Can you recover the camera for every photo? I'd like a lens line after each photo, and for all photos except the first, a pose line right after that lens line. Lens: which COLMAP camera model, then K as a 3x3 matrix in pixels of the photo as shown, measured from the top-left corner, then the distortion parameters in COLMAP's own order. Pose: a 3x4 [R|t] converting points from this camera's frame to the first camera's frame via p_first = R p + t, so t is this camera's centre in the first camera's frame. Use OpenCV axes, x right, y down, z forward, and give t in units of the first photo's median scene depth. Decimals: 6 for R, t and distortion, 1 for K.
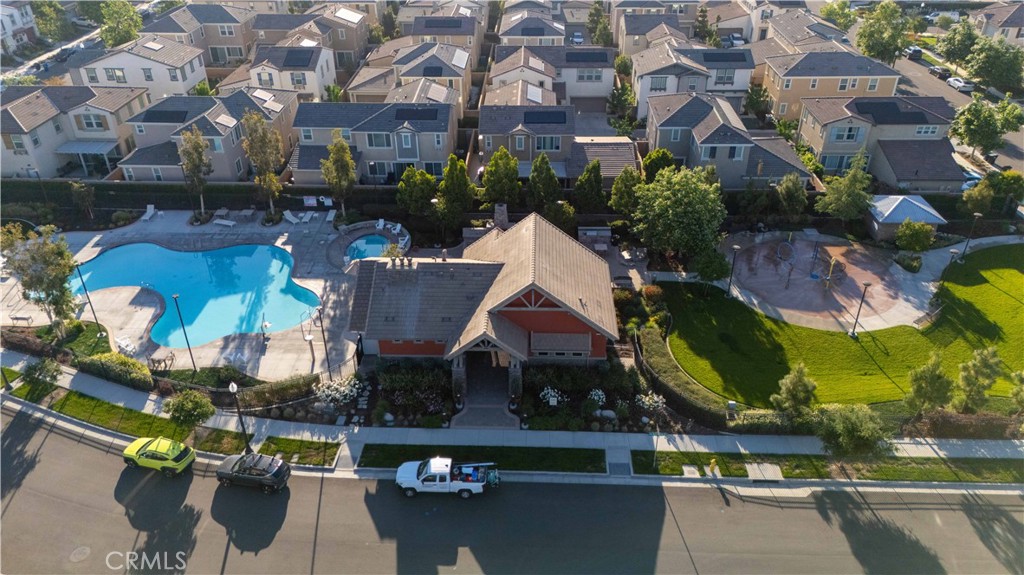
lens RADIAL K [[749.4, 0, 512.0], [0, 749.4, 287.5], [0, 0, 1]] dist [0.083740, -0.082157]
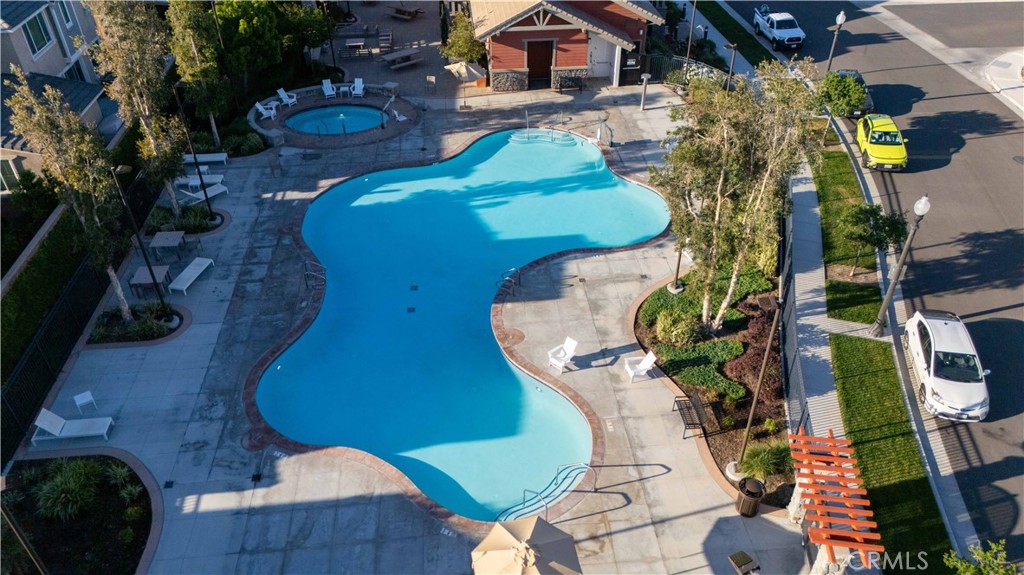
lens RADIAL K [[749.4, 0, 512.0], [0, 749.4, 287.5], [0, 0, 1]] dist [0.083740, -0.082157]
pose [[-0.127988, -0.582716, 0.802534, -0.865423], [0.528136, 0.644870, 0.552463, -0.254068], [-0.839459, 0.494556, 0.225218, 0.913463]]
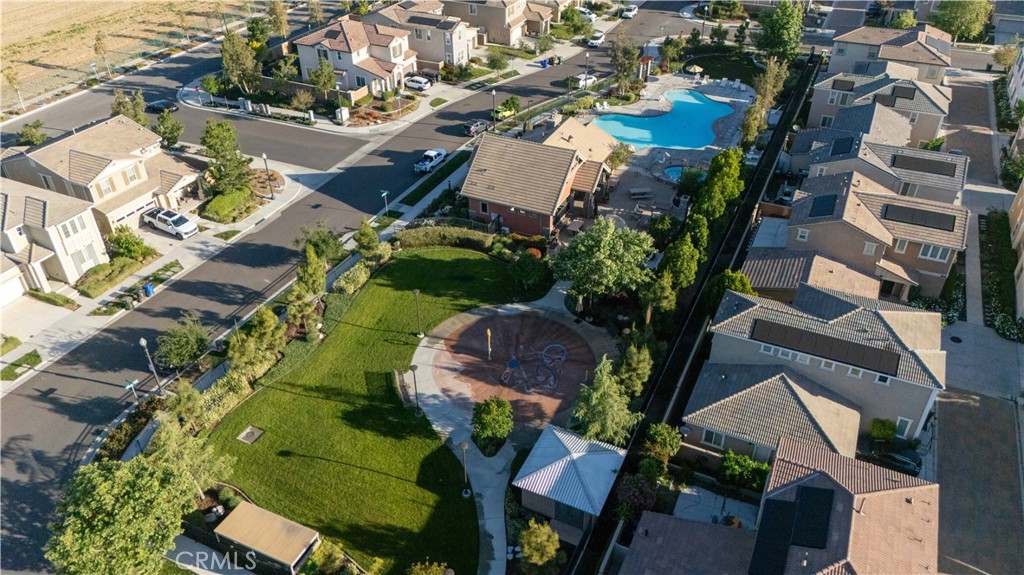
lens RADIAL K [[749.4, 0, 512.0], [0, 749.4, 287.5], [0, 0, 1]] dist [0.083740, -0.082157]
pose [[-0.396174, 0.531613, -0.748622, 1.100925], [-0.474833, 0.579219, 0.662600, -0.721960], [0.785863, 0.617975, 0.022956, 0.961499]]
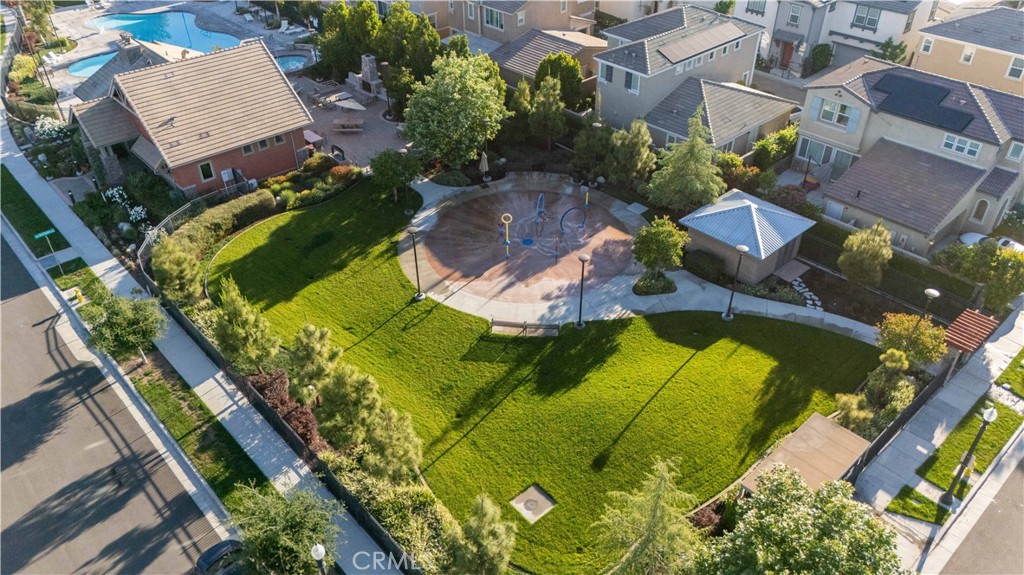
lens RADIAL K [[749.4, 0, 512.0], [0, 749.4, 287.5], [0, 0, 1]] dist [0.083740, -0.082157]
pose [[0.700377, 0.425033, -0.573428, 0.875103], [-0.373587, 0.902833, 0.212899, -0.132237], [0.608198, 0.065116, 0.791110, 0.423052]]
